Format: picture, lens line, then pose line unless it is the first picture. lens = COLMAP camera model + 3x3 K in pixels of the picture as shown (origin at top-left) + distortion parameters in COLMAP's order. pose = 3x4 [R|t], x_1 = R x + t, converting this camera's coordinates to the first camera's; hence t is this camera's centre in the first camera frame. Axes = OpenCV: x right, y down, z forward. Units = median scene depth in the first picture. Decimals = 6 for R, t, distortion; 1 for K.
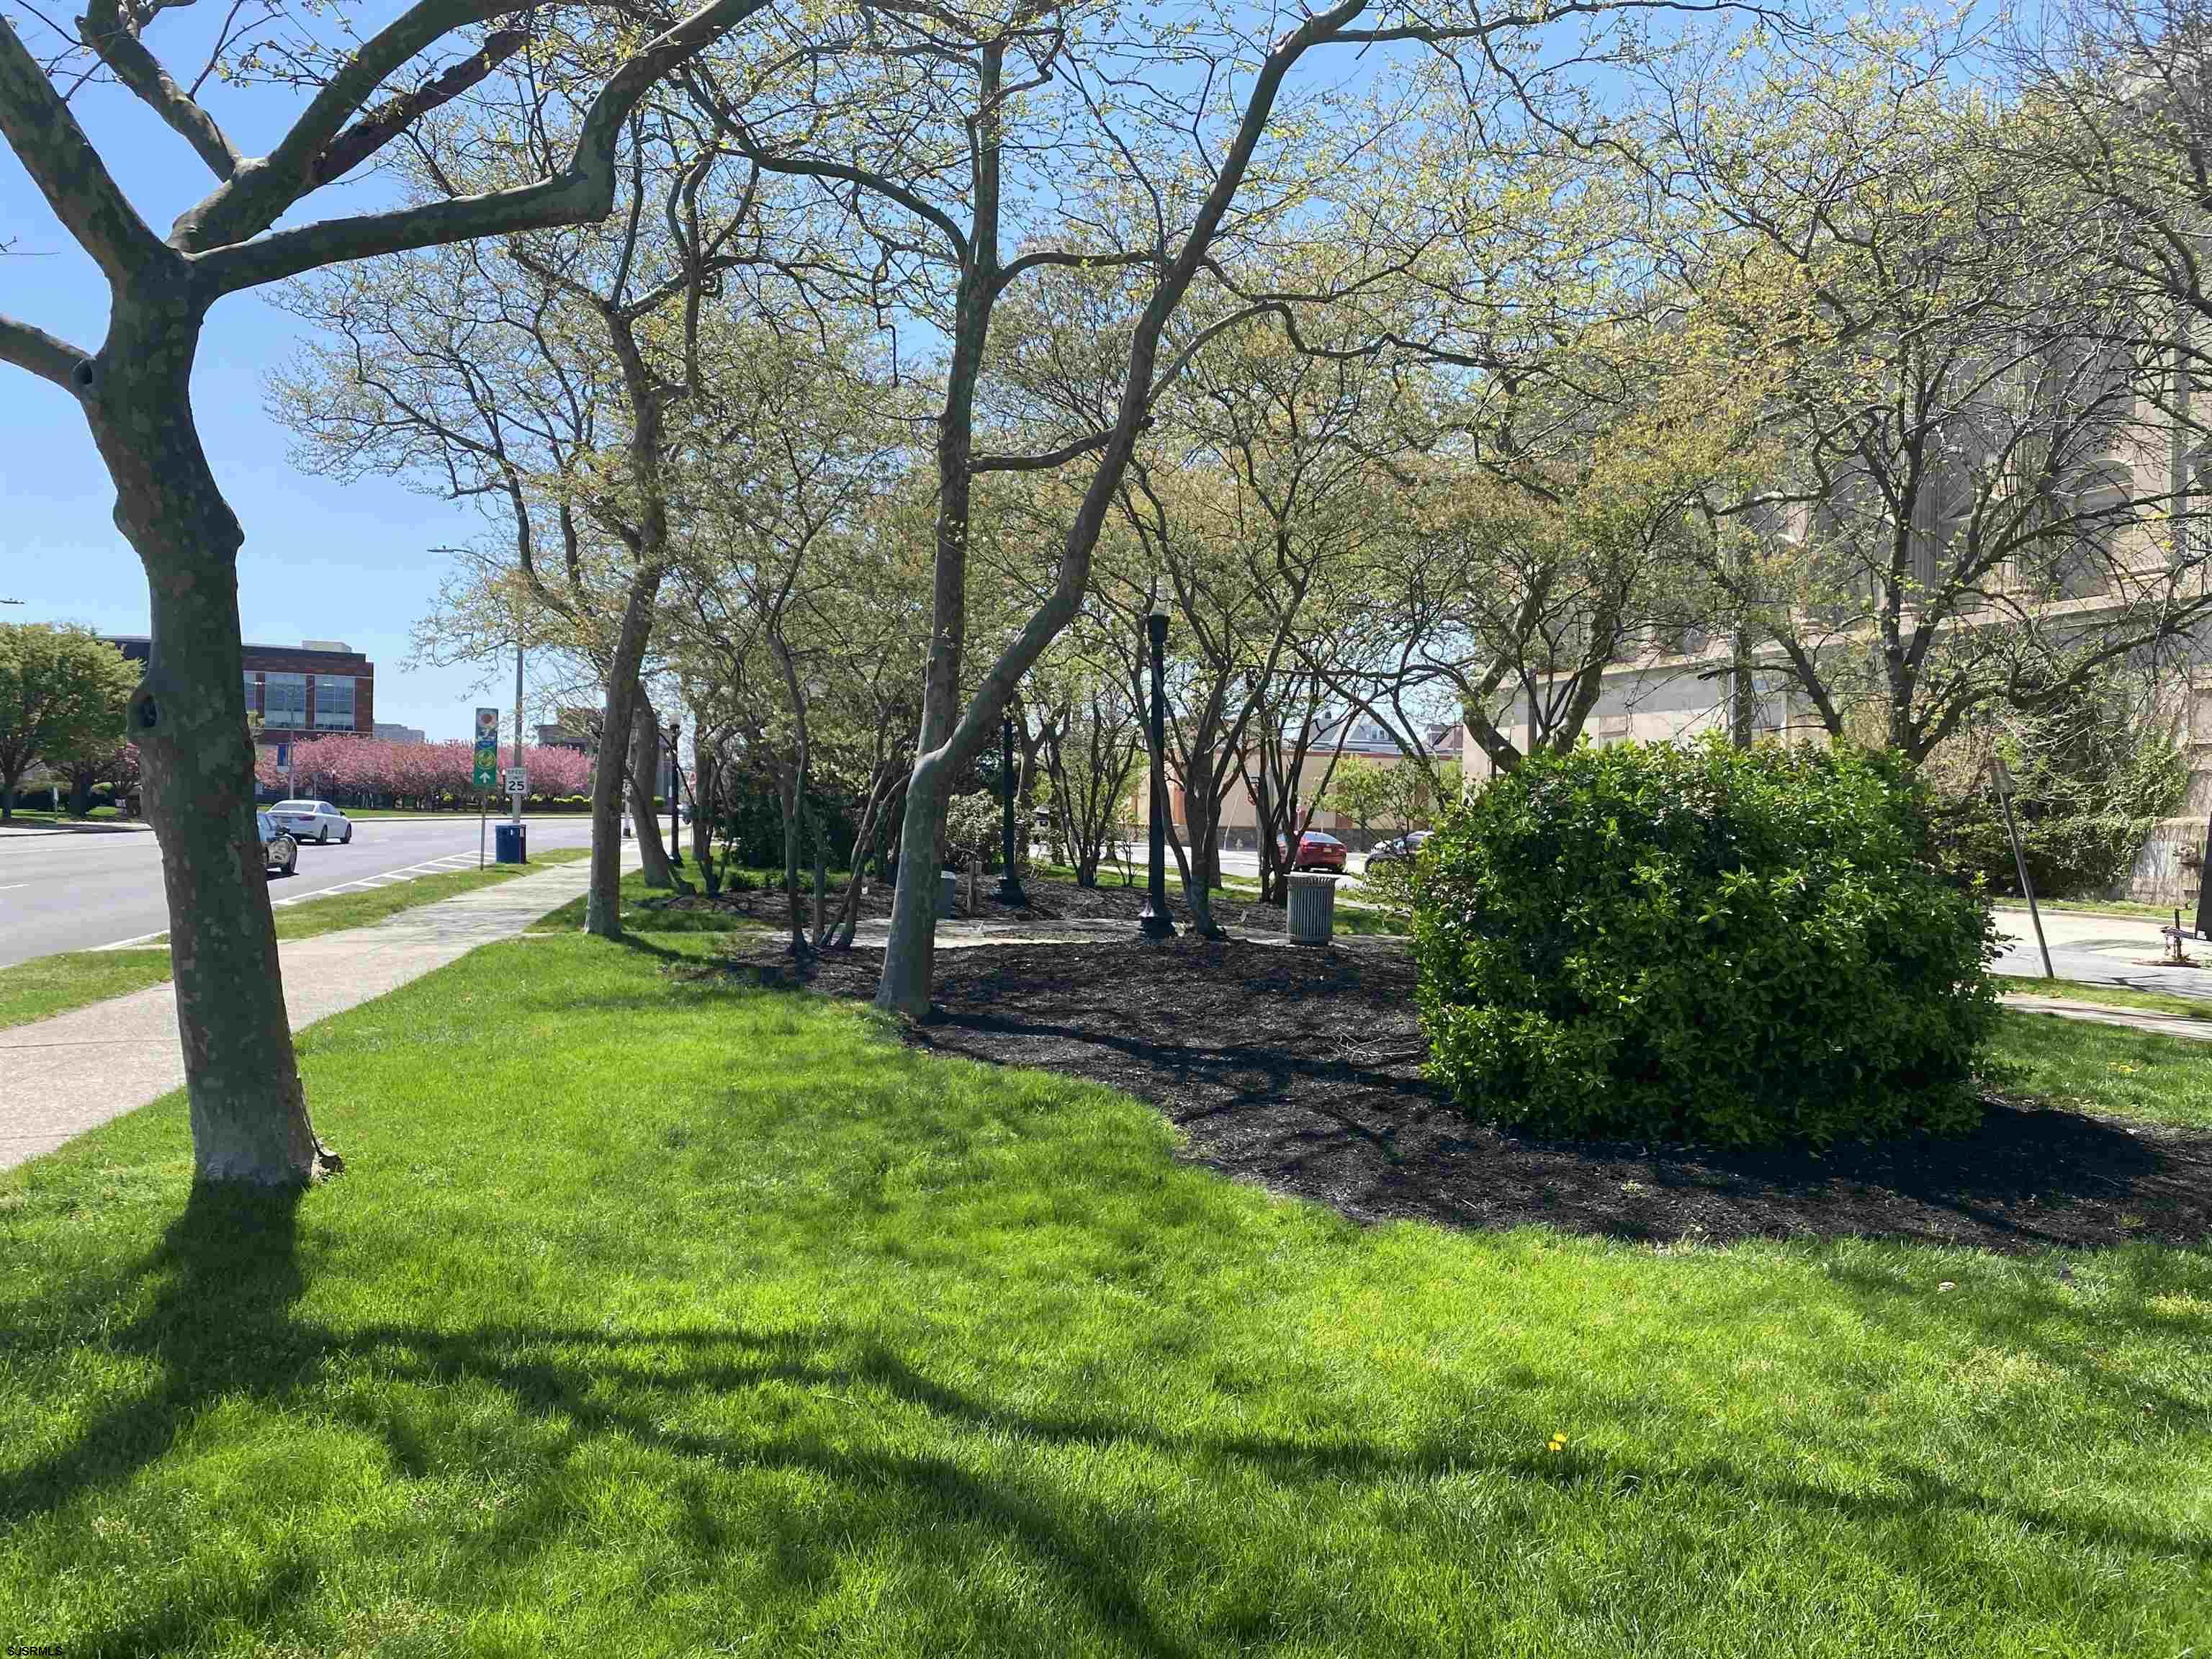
lens RADIAL K [[1673.7, 0, 1084.8], [0, 1673.7, 831.4], [0, 0, 1]] dist [0.032706, -0.032117]
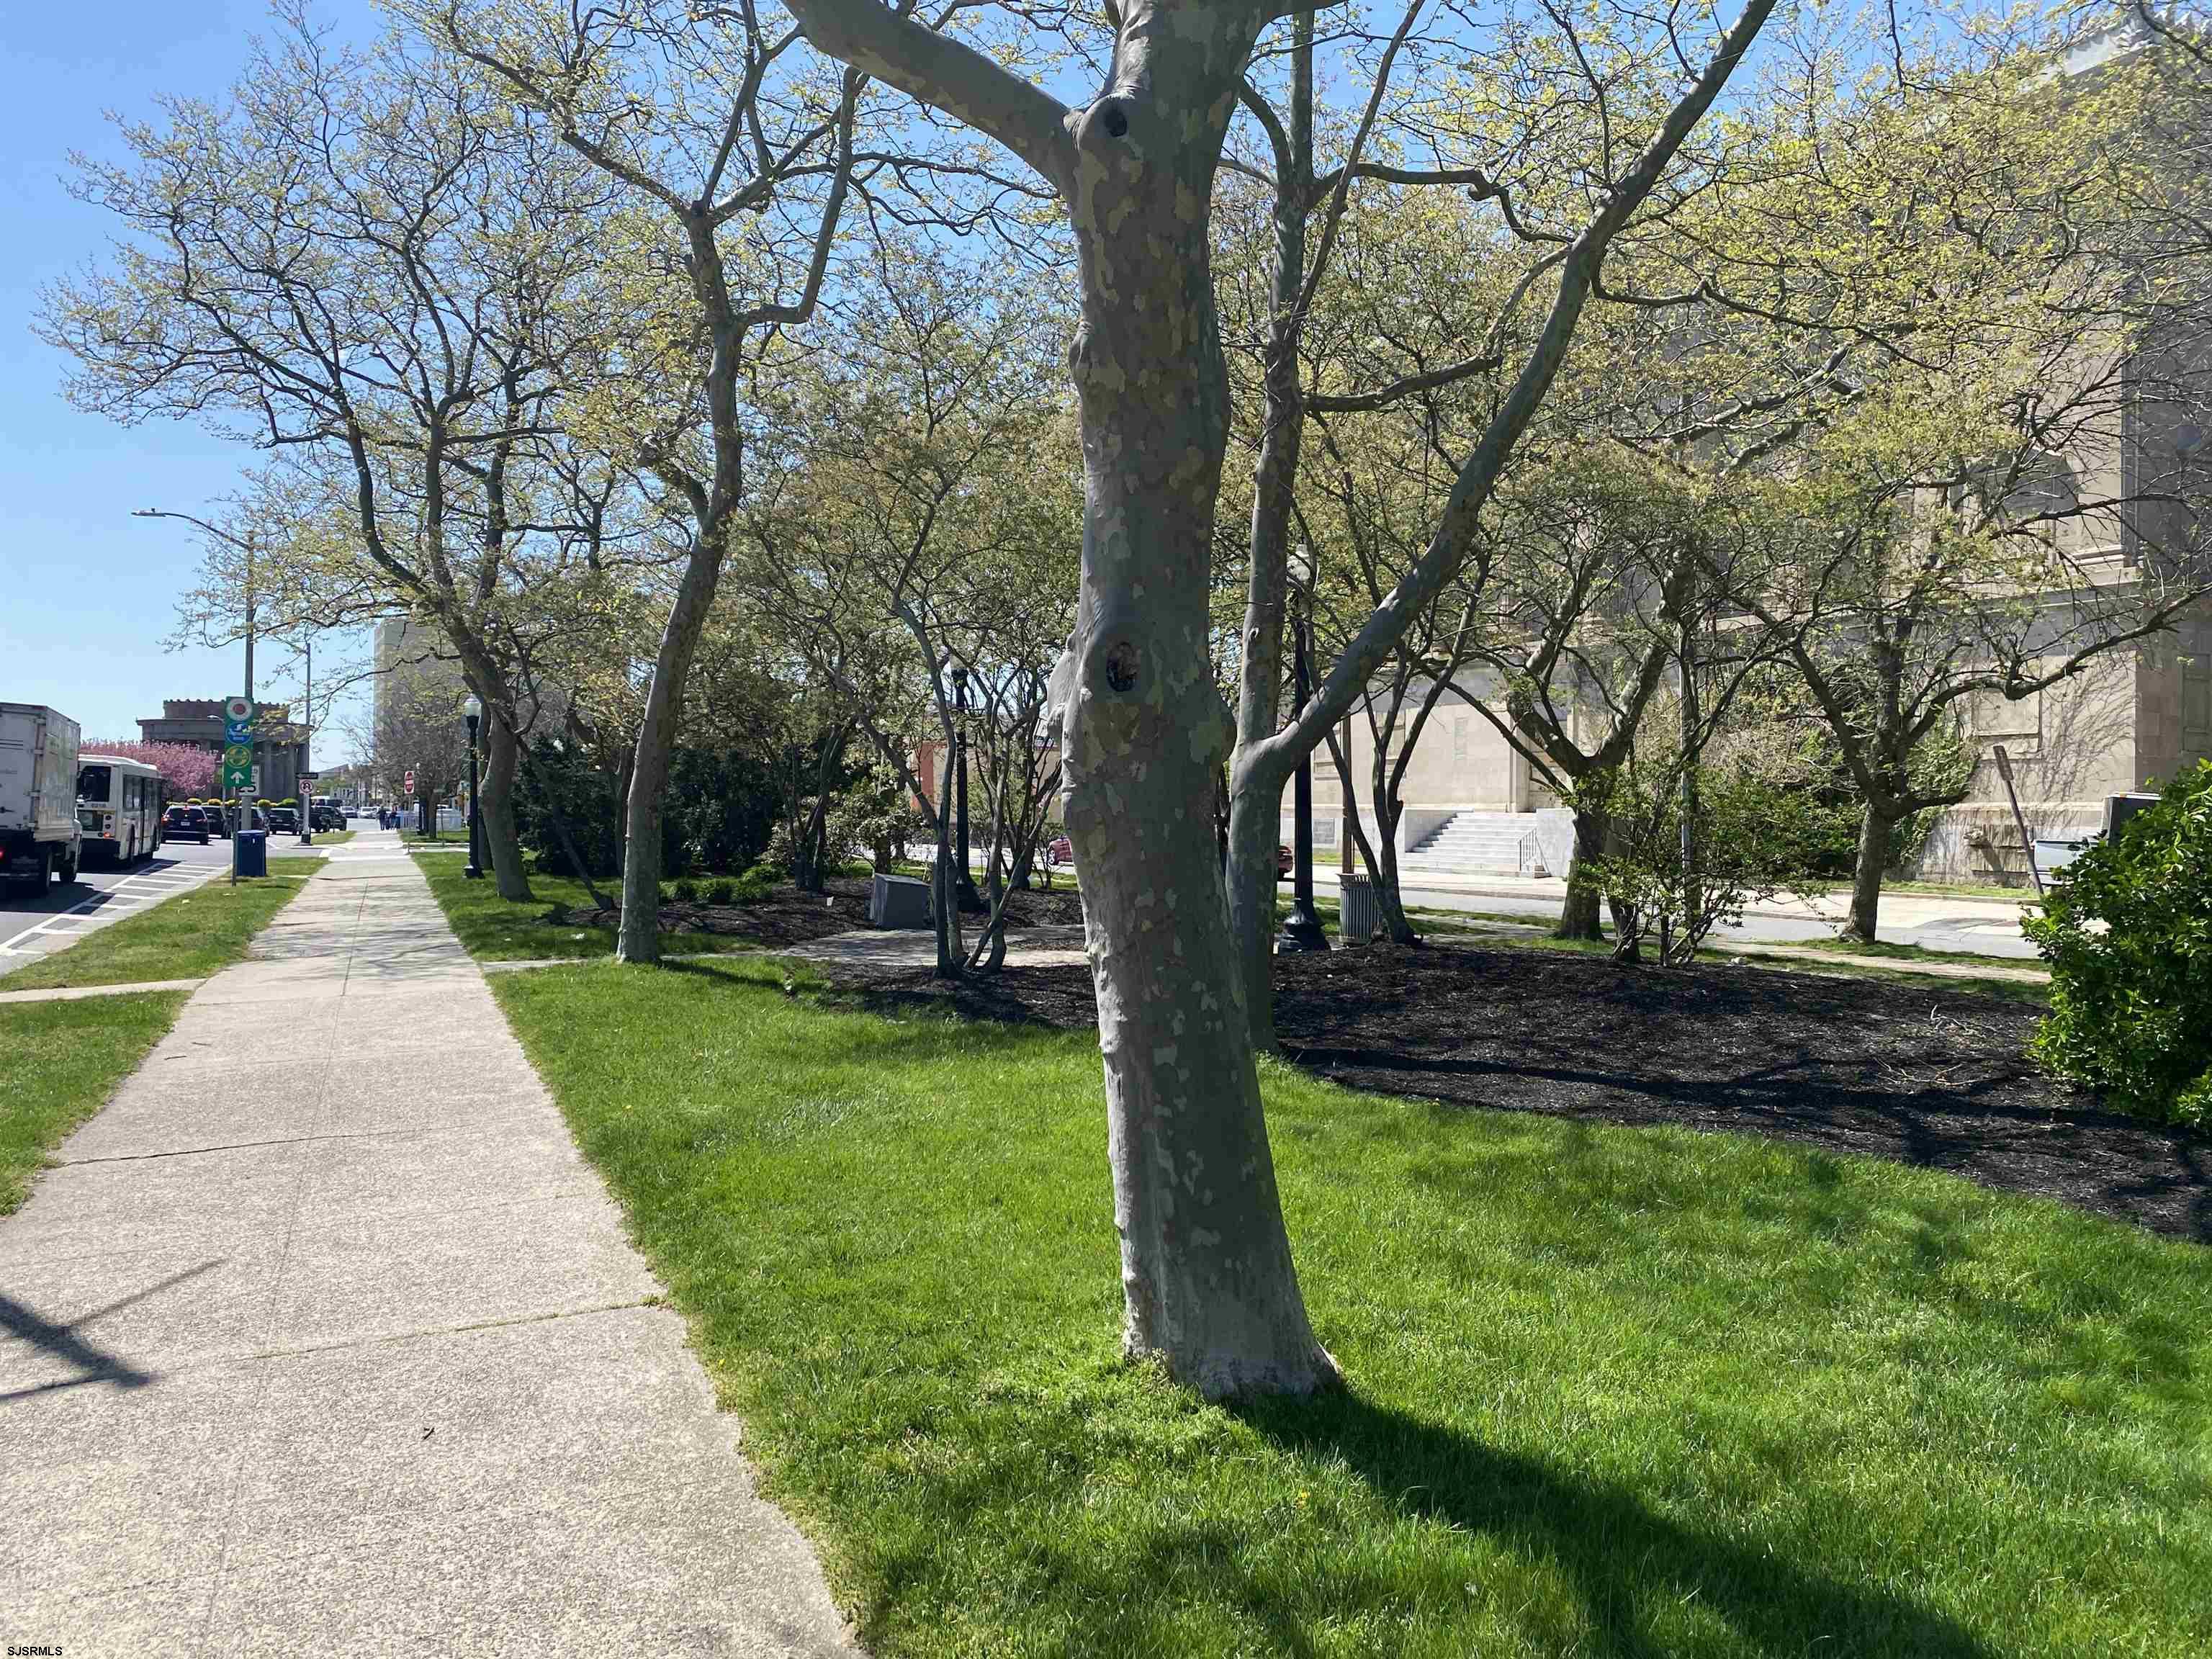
lens RADIAL K [[1673.7, 0, 1118.4], [0, 1673.7, 824.0], [0, 0, 1]] dist [0.032706, -0.032117]
pose [[0.974981, -0.013309, 0.221890, -0.154716], [0.013715, 0.999906, -0.000290, -0.002475], [-0.221865, 0.003326, 0.975072, 0.081693]]
